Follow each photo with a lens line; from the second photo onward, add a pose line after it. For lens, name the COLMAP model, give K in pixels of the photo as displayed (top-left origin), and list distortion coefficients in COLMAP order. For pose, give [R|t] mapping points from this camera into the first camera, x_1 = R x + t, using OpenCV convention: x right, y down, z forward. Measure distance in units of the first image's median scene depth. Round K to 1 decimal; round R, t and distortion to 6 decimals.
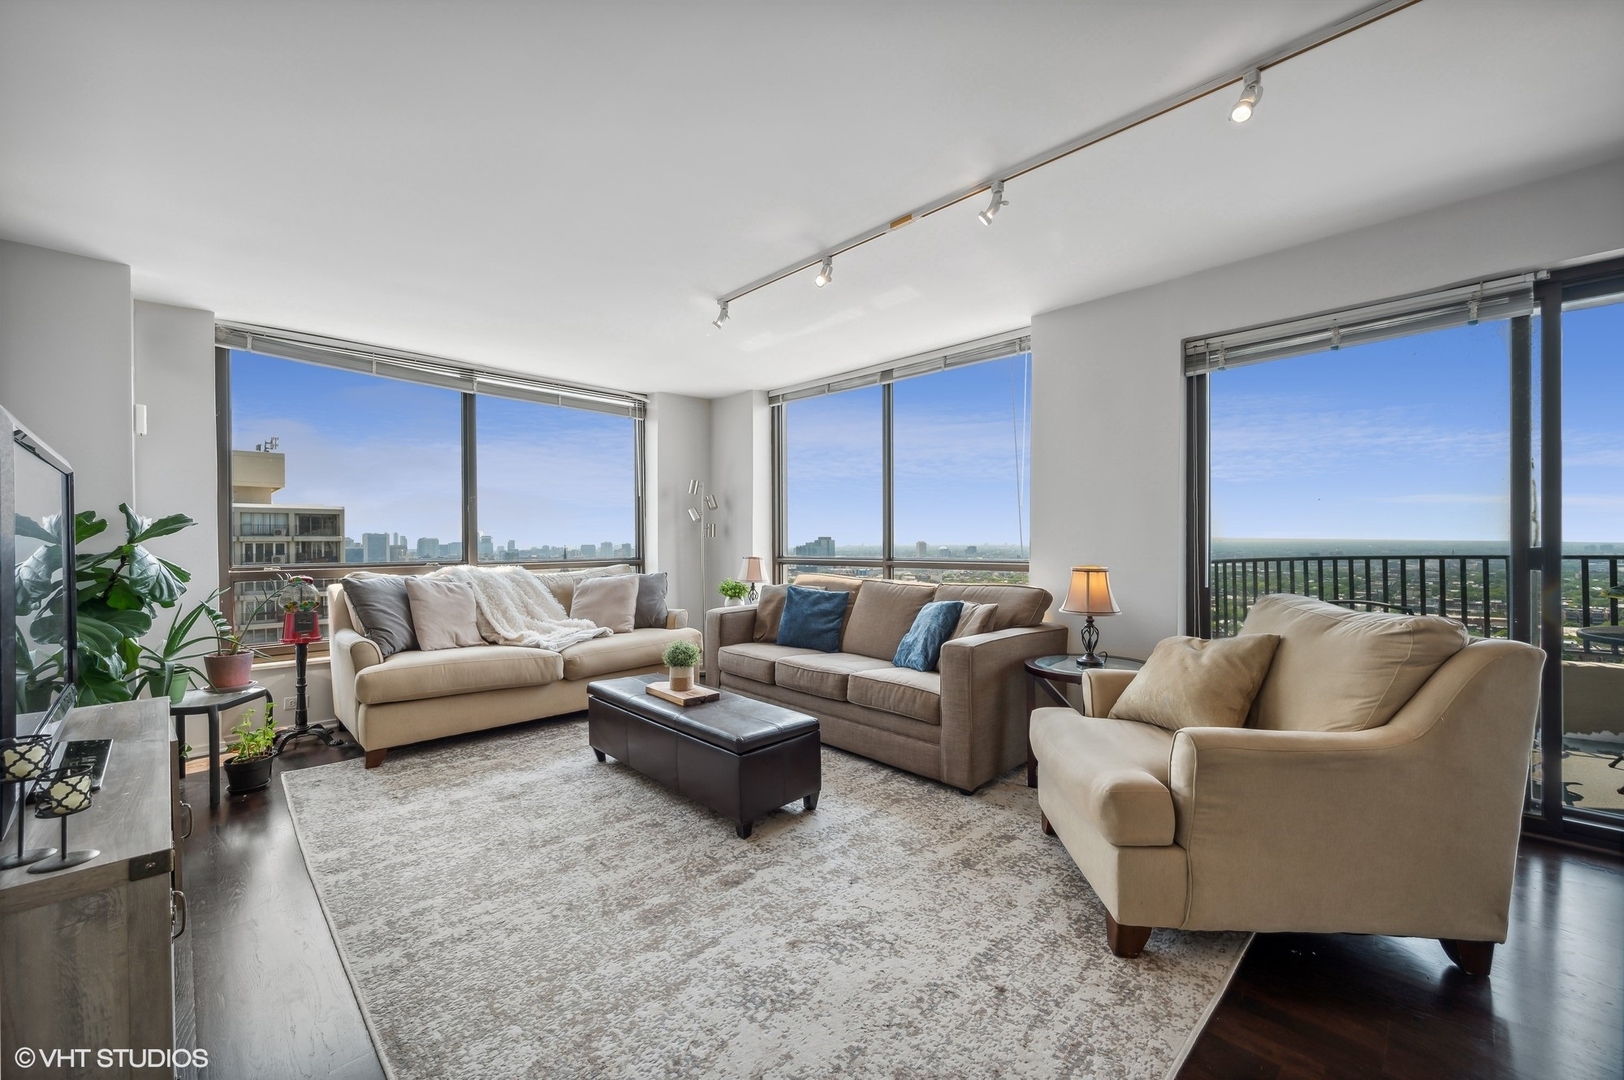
lens RADIAL K [[645.8, 0, 823.7], [0, 645.8, 547.0], [0, 0, 1]] dist [-0.001121, -0.000093]
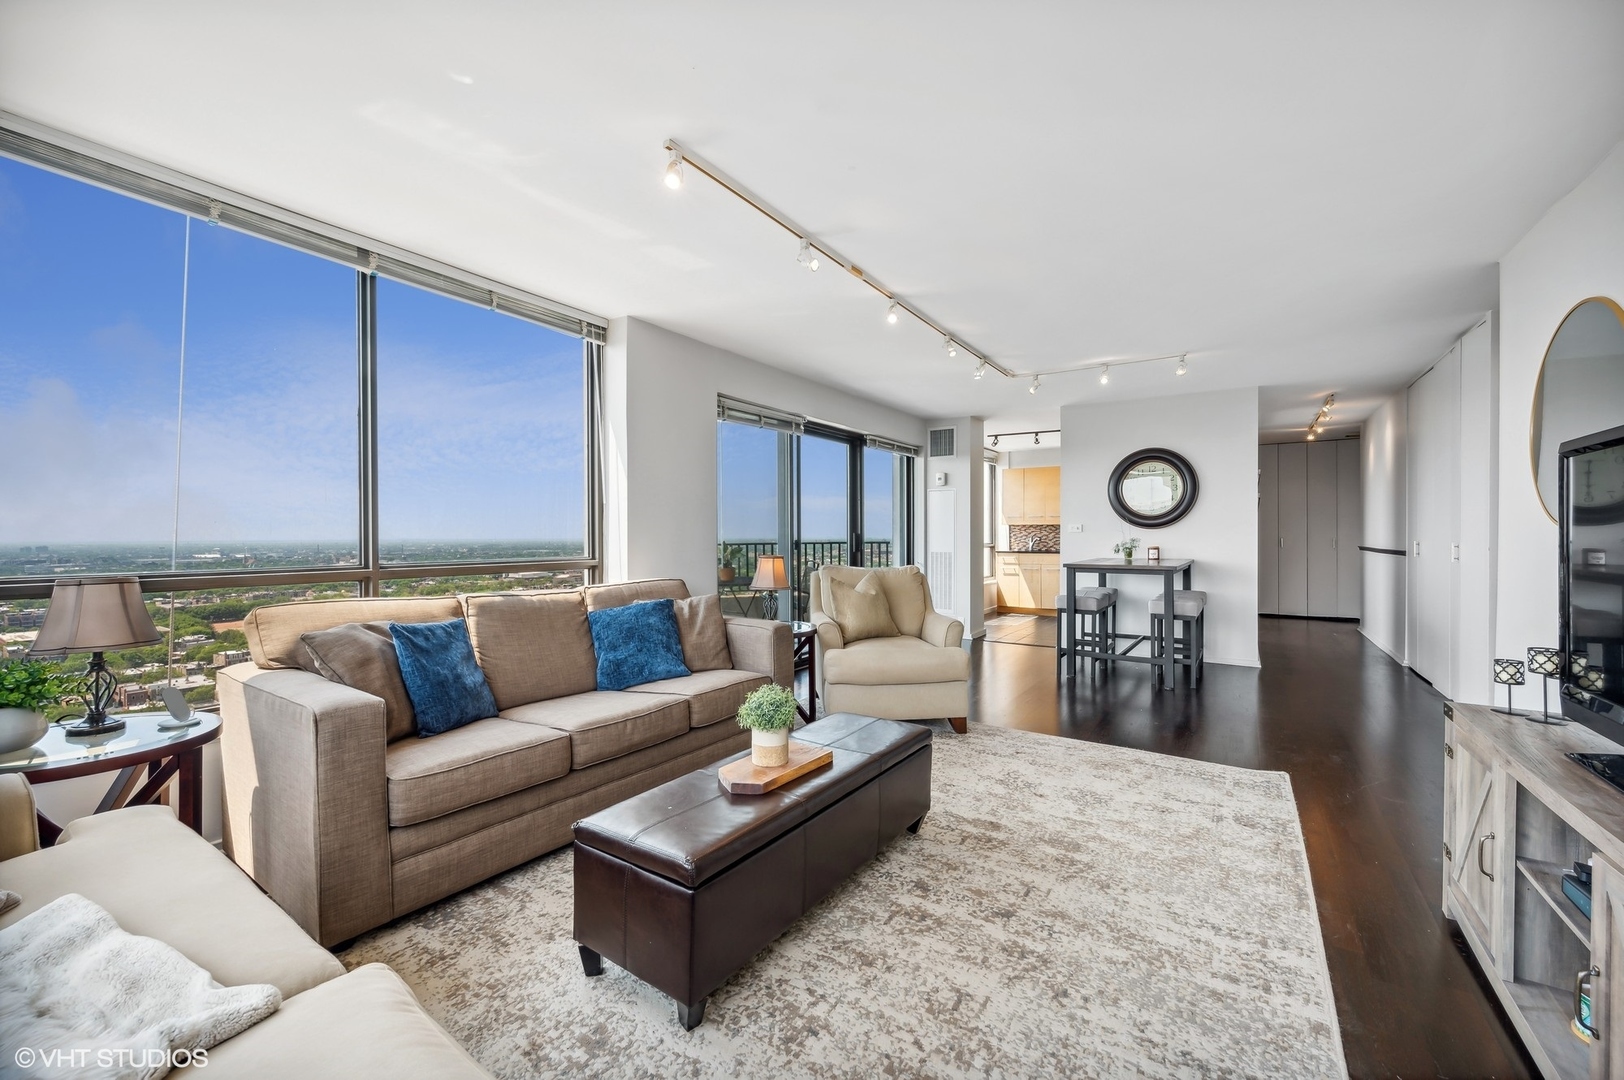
lens RADIAL K [[645.8, 0, 808.0], [0, 645.8, 536.4], [0, 0, 1]] dist [-0.001121, -0.000093]
pose [[-0.186936, 0.003411, 0.982366, -0.895783], [0.011546, 0.999933, -0.001275, -0.003649], [-0.982304, 0.011104, -0.186963, 1.122920]]
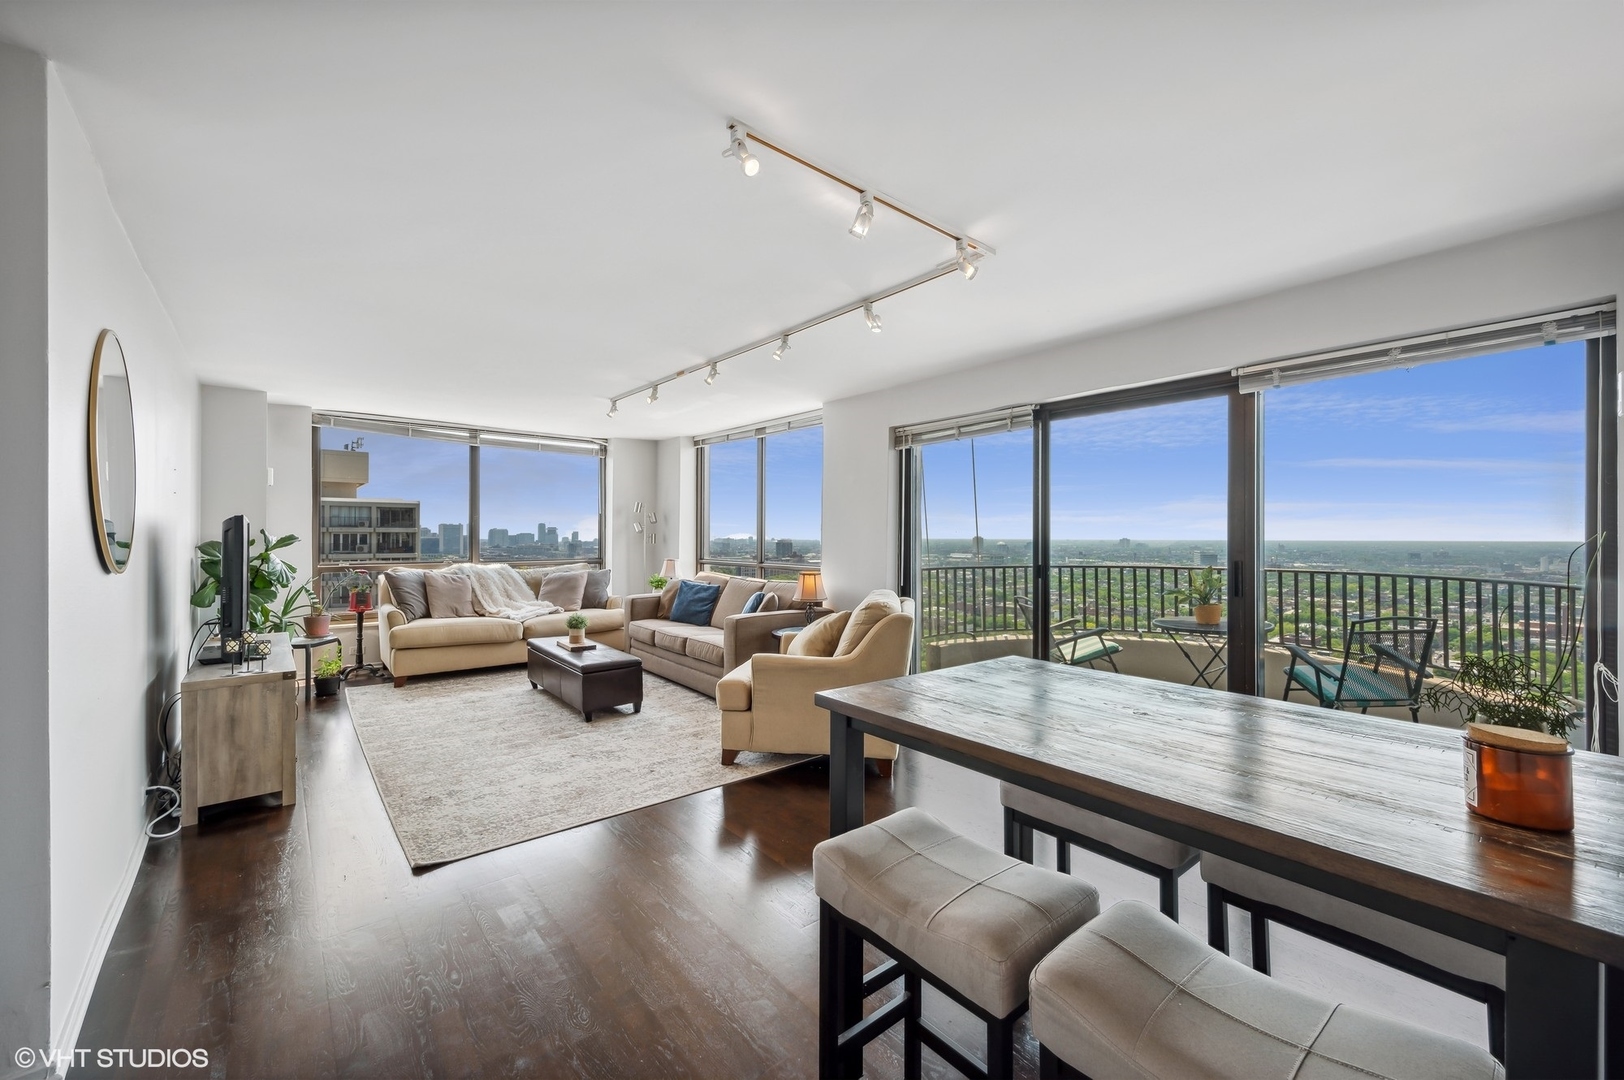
lens RADIAL K [[645.8, 0, 834.4], [0, 645.8, 537.3], [0, 0, 1]] dist [-0.001121, -0.000093]
pose [[0.997376, 0.010344, -0.071659, 0.566914], [-0.010743, 0.999929, -0.005180, -0.047598], [0.071600, 0.005936, 0.997416, -0.609617]]
